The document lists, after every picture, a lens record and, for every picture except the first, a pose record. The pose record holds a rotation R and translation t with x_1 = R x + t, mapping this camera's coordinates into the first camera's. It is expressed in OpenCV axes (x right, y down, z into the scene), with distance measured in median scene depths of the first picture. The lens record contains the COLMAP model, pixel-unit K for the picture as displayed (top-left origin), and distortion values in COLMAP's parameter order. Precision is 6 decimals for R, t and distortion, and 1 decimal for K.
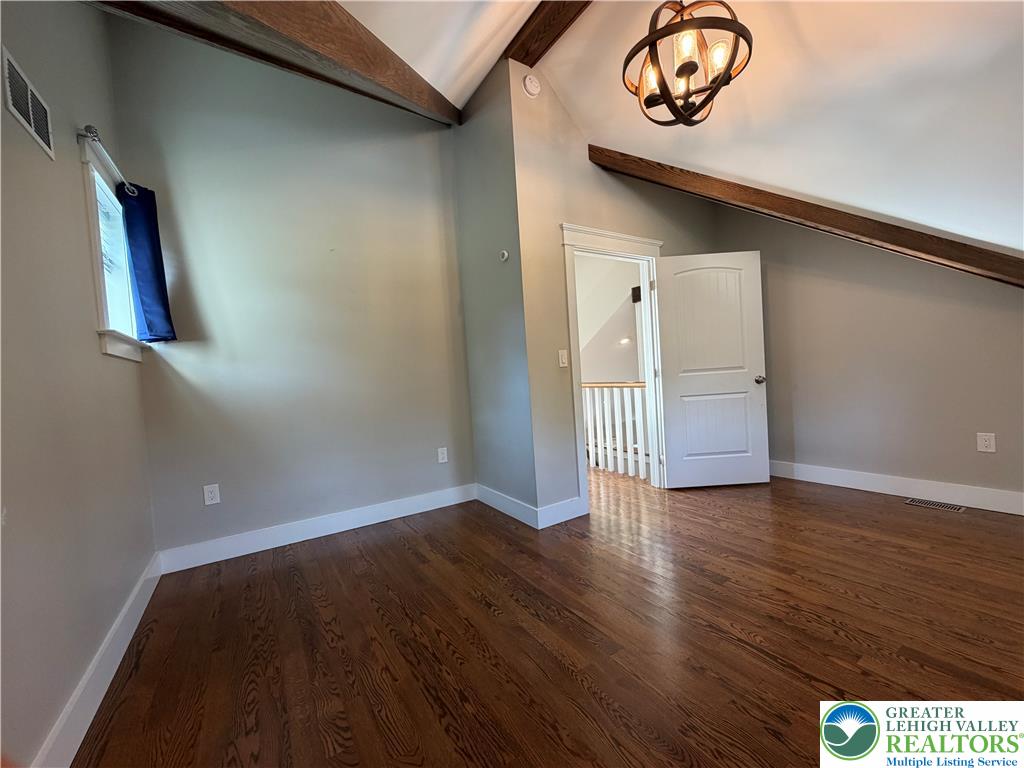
lens RADIAL K [[411.4, 0, 512.0], [0, 411.4, 384.0], [0, 0, 1]] dist [-0.001570, -0.000167]
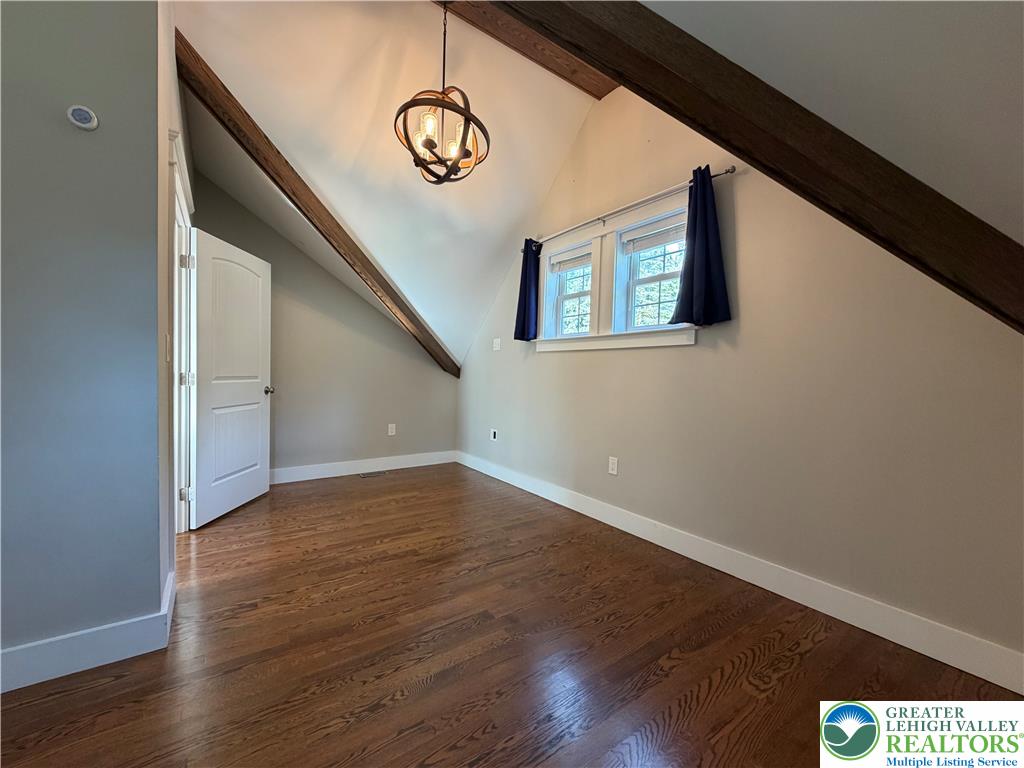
lens RADIAL K [[411.4, 0, 512.0], [0, 411.4, 384.0], [0, 0, 1]] dist [-0.001570, -0.000167]
pose [[-0.050459, 0.035680, 0.998089, -0.530819], [0.005885, 0.999355, -0.035428, 0.016931], [-0.998709, 0.004086, -0.050636, 0.554610]]
